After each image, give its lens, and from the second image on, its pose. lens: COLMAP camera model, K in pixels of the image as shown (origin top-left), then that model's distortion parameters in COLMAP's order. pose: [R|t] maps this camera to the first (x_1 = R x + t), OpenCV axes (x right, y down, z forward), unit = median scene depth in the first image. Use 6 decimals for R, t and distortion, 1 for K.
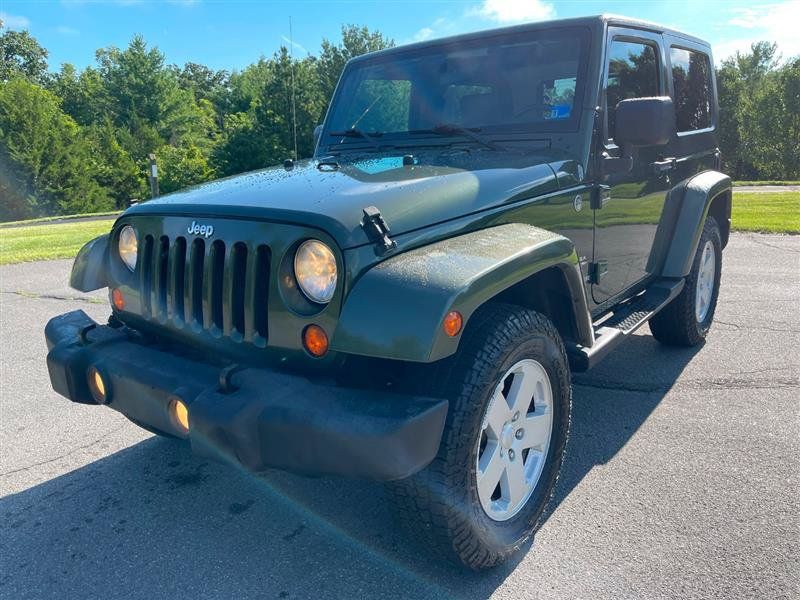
lens RADIAL K [[606.1, 0, 404.4], [0, 606.1, 300.6], [0, 0, 1]] dist [0.092966, -0.129349]
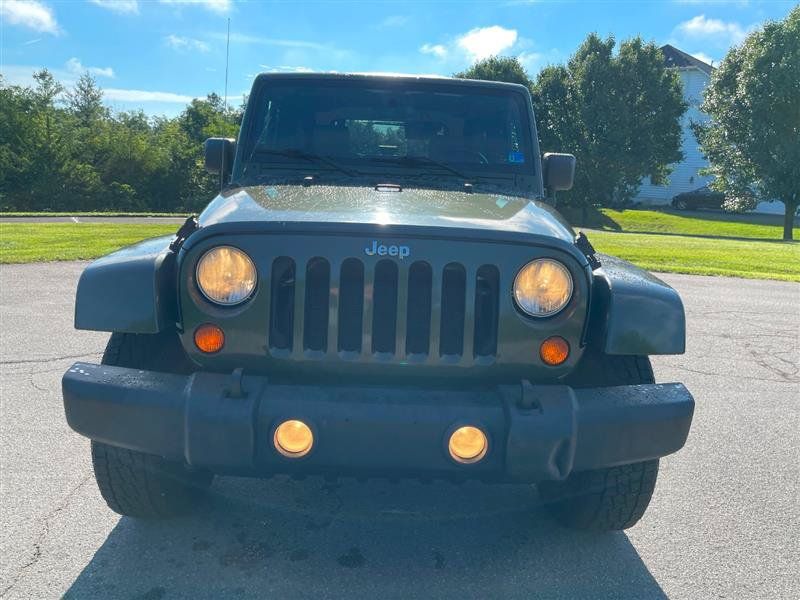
lens RADIAL K [[605.1, 0, 393.3], [0, 605.1, 303.8], [0, 0, 1]] dist [0.100734, -0.140460]
pose [[0.781985, -0.046546, 0.621556, -0.125474], [0.073020, 0.997182, -0.017192, -0.002659], [-0.619005, 0.058831, 0.783181, 0.038936]]
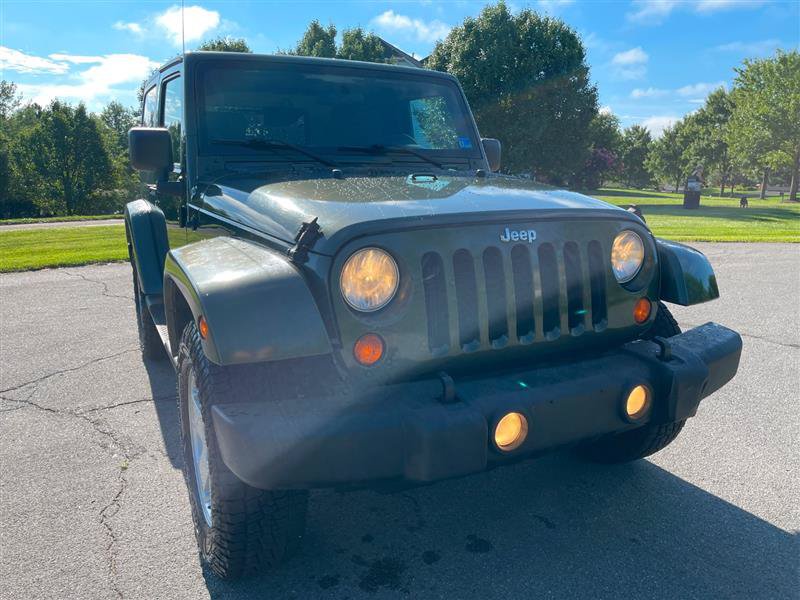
lens RADIAL K [[605.2, 0, 407.7], [0, 605.2, 294.2], [0, 0, 1]] dist [0.088680, -0.127654]
pose [[0.429115, -0.135180, 0.893077, -0.176239], [0.198534, 0.978674, 0.052743, -0.015474], [-0.881161, 0.154673, 0.446801, 0.103428]]
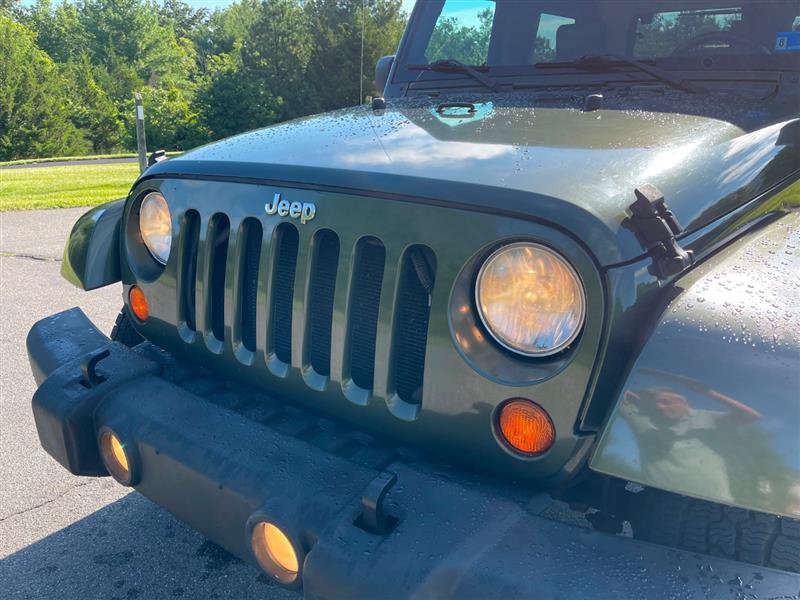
lens RADIAL K [[606.3, 0, 392.5], [0, 606.3, 299.7], [0, 0, 1]] dist [0.093708, -0.130762]
pose [[0.999404, 0.029958, 0.017124, -0.033498], [-0.031116, 0.996928, 0.071883, -0.010220], [-0.014918, -0.072373, 0.997266, 0.055306]]
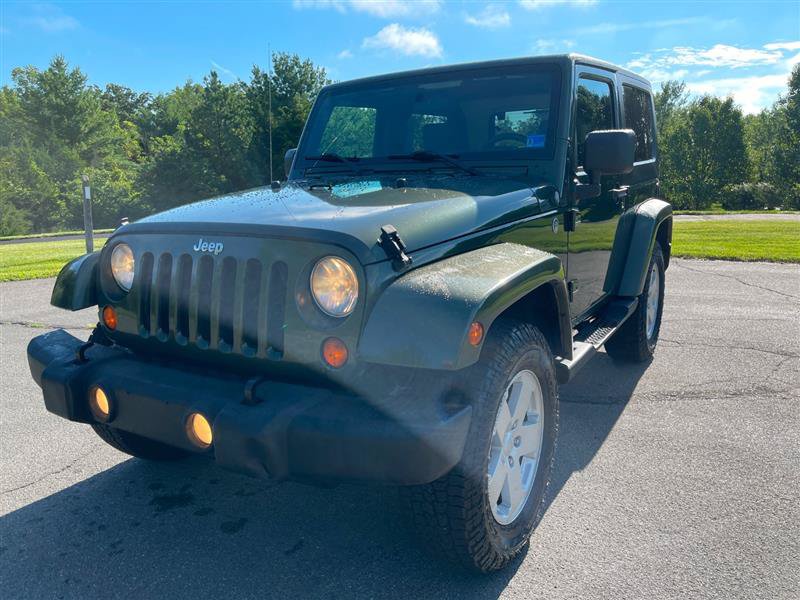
lens RADIAL K [[606.3, 0, 392.5], [0, 606.3, 299.7], [0, 0, 1]] dist [0.093708, -0.130762]
pose [[0.995147, -0.003301, 0.098340, -0.017958], [0.007555, 0.999050, -0.042920, 0.002477], [-0.098105, 0.043455, 0.994227, -0.005348]]
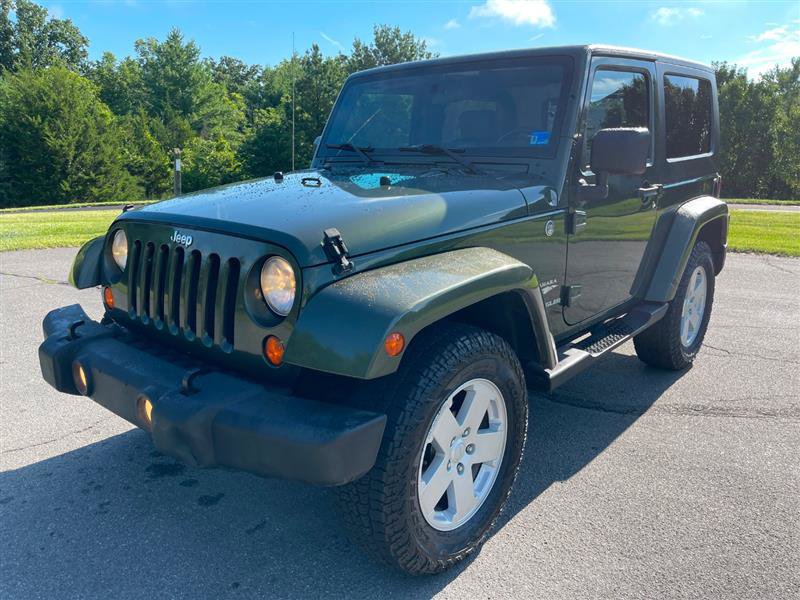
lens RADIAL K [[606.3, 0, 392.5], [0, 606.3, 299.7], [0, 0, 1]] dist [0.093708, -0.130762]
pose [[0.997169, 0.054508, -0.051794, 0.013524], [-0.054530, 0.998512, 0.000987, -0.004310], [0.051770, 0.001840, 0.998657, -0.007299]]
